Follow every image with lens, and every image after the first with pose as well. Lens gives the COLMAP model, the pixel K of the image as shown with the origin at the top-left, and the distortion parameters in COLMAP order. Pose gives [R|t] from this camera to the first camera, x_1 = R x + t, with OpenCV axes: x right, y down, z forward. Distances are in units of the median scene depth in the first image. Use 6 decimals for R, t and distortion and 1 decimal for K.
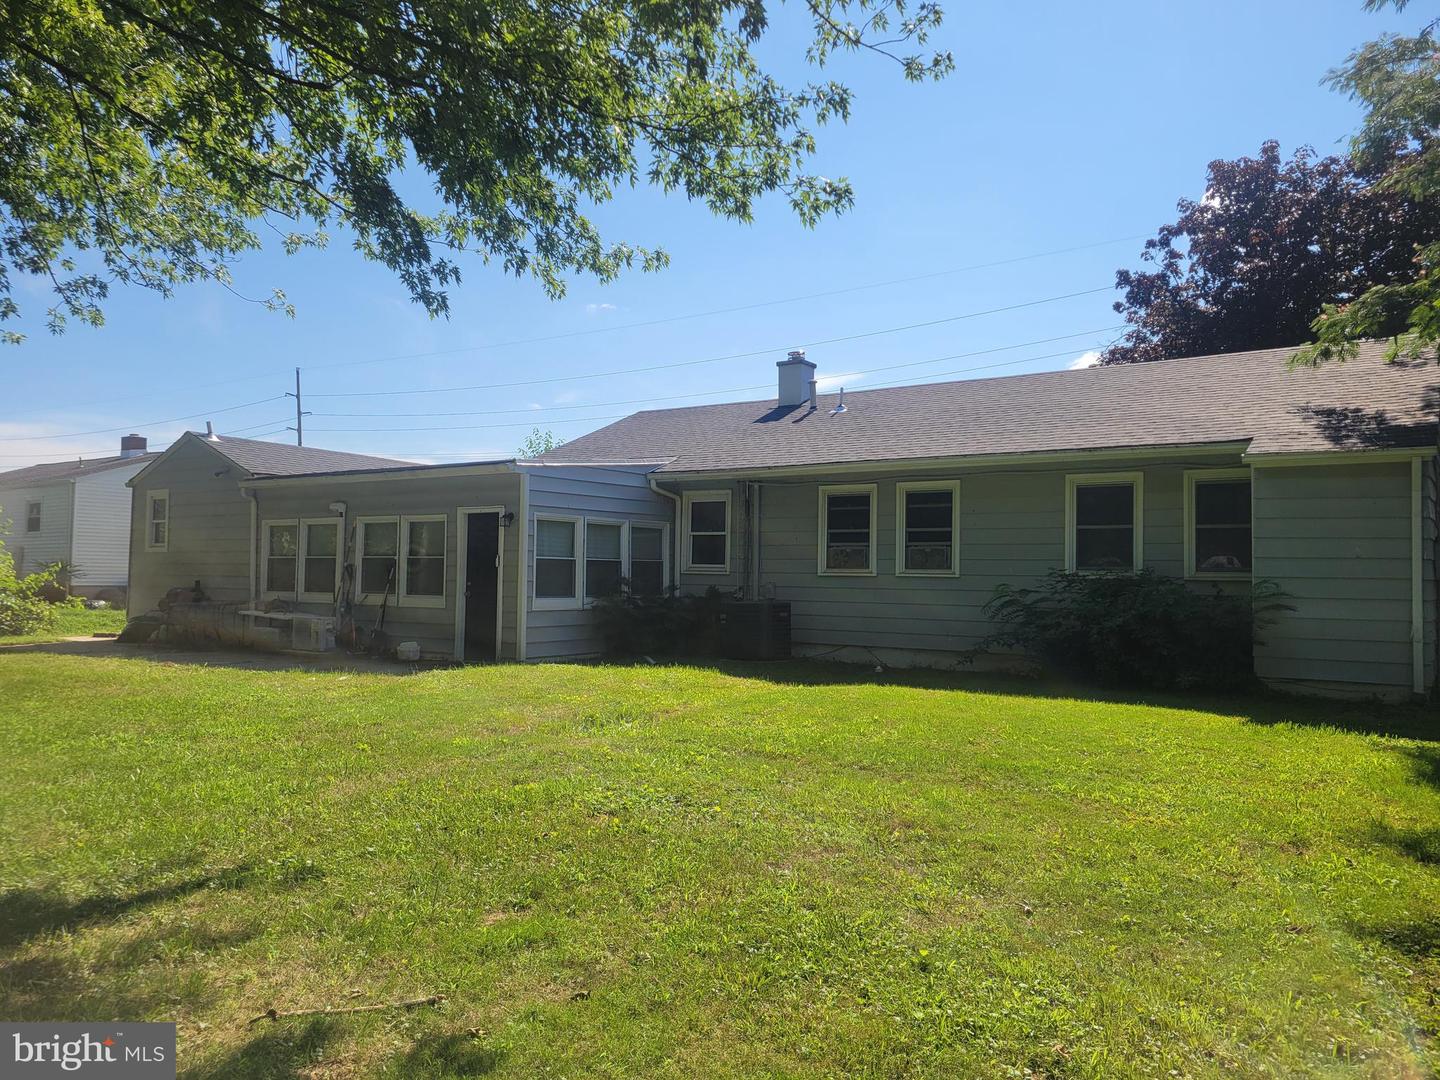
lens RADIAL K [[1082.7, 0, 720.0], [0, 1082.7, 540.0], [0, 0, 1]] dist [0.043513, -0.000004]
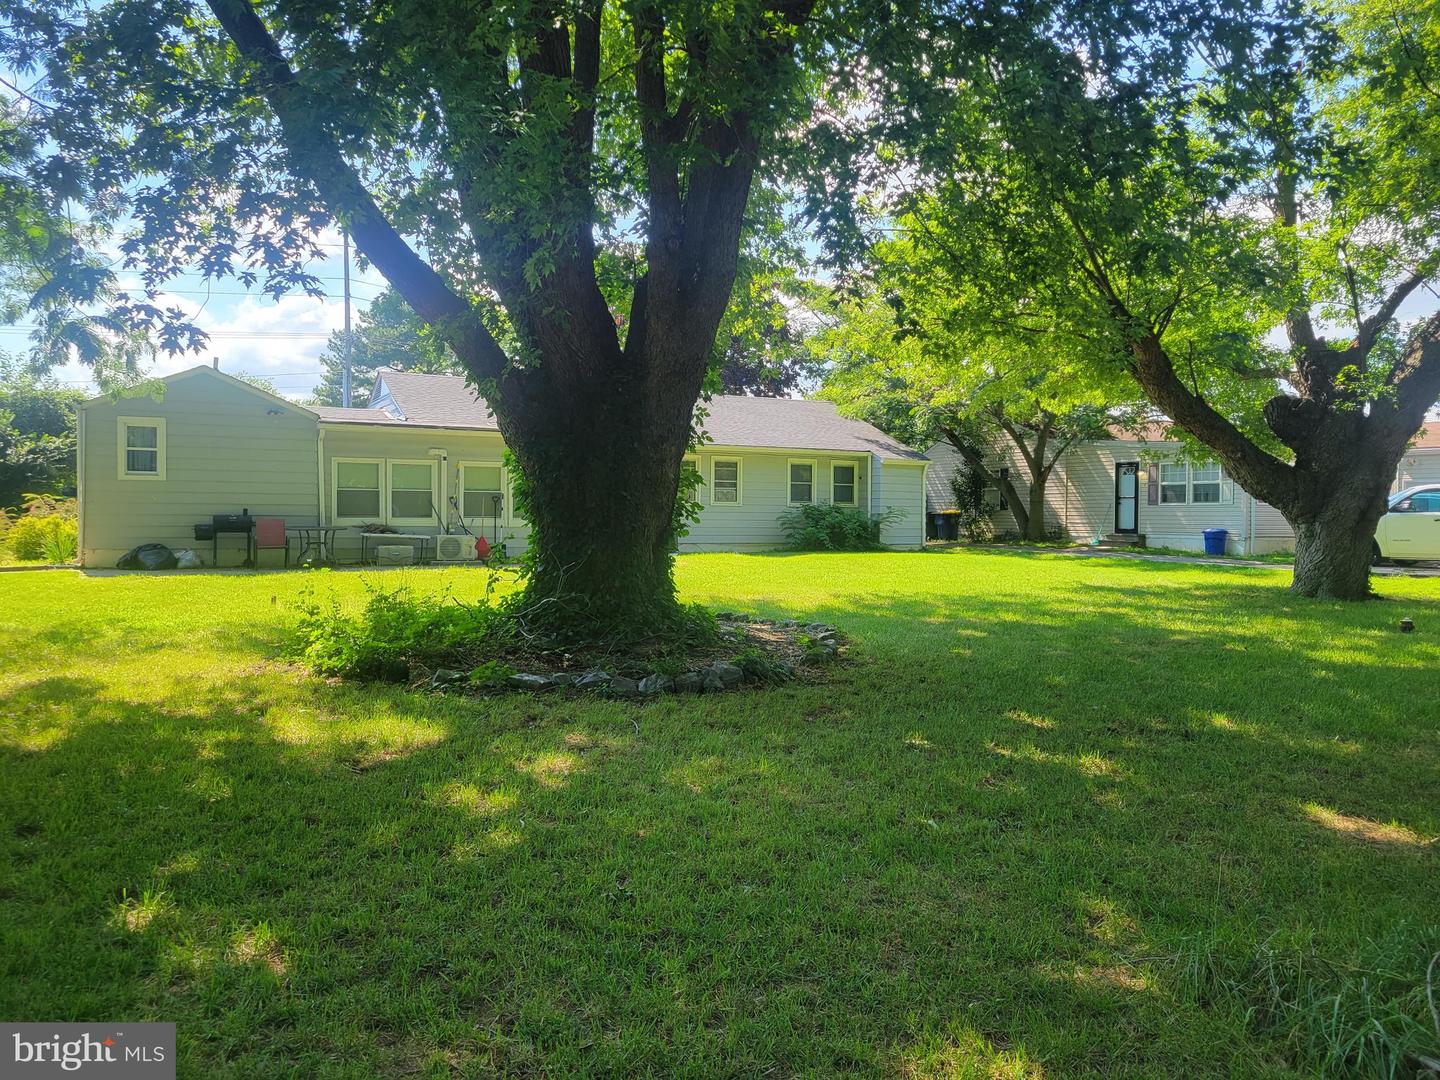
lens RADIAL K [[1082.7, 0, 720.0], [0, 1082.7, 540.0], [0, 0, 1]] dist [0.043513, -0.000004]
pose [[0.478982, -0.029724, 0.877321, -1.447607], [-0.032486, 0.998142, 0.051554, -0.003924], [-0.877223, -0.053194, 0.477126, 0.080246]]
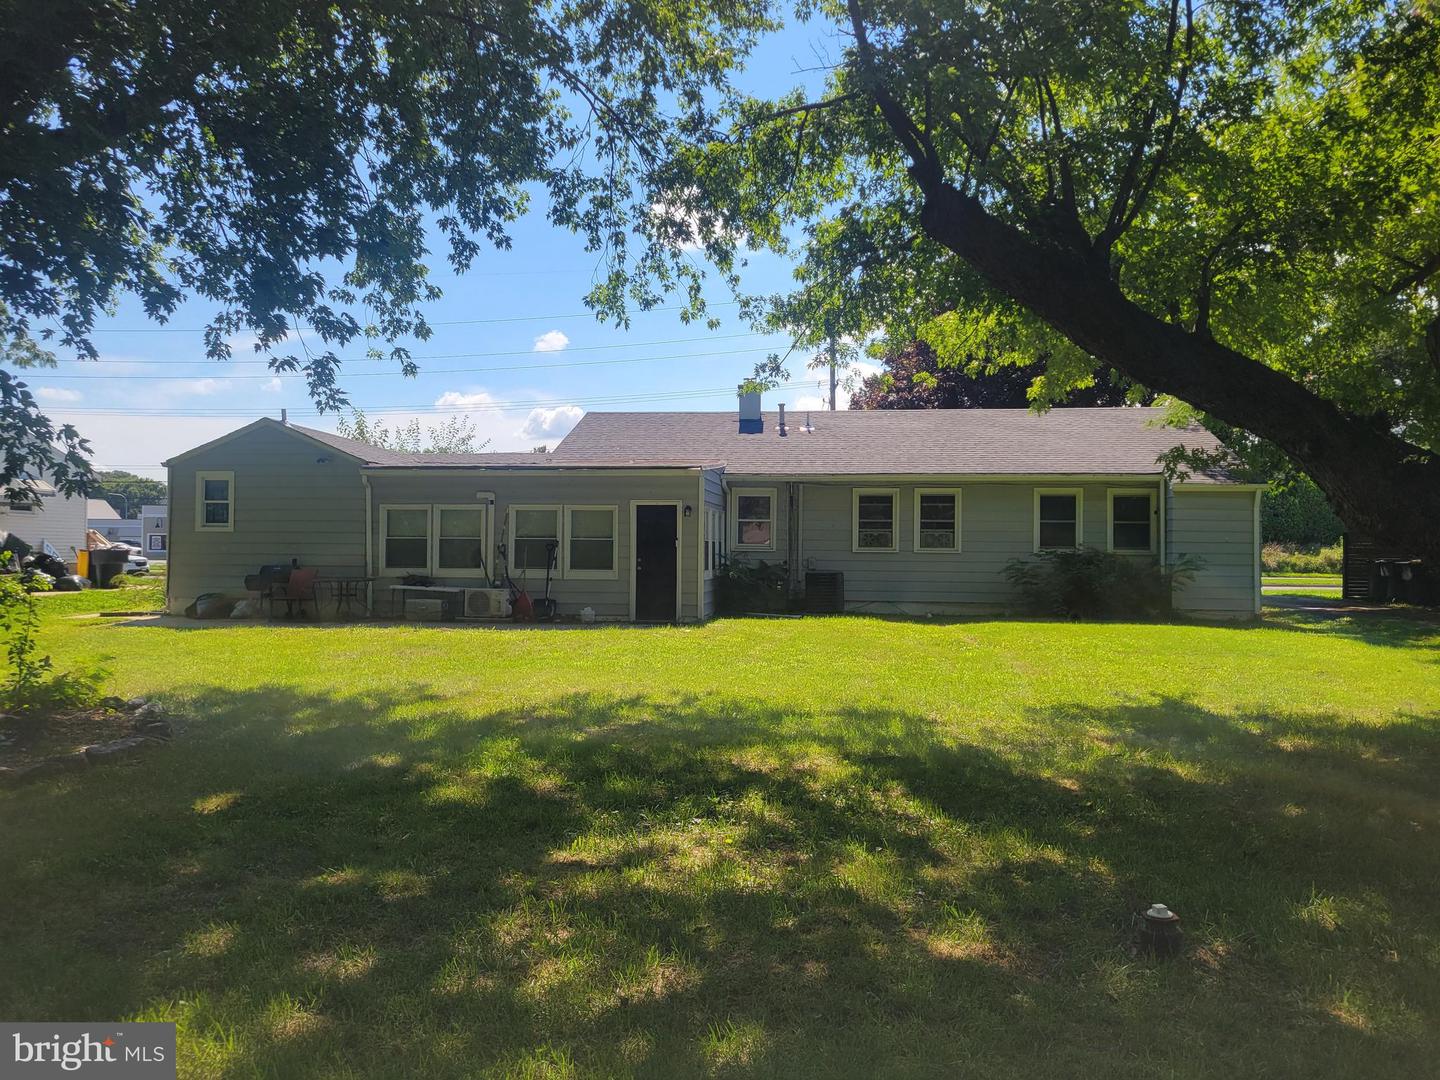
lens RADIAL K [[1082.7, 0, 720.0], [0, 1082.7, 540.0], [0, 0, 1]] dist [0.043513, -0.000004]
pose [[0.888836, -0.000184, 0.458226, -0.717342], [-0.012204, 0.999636, 0.024074, -0.014977], [-0.458064, -0.026990, 0.888510, -0.170200]]
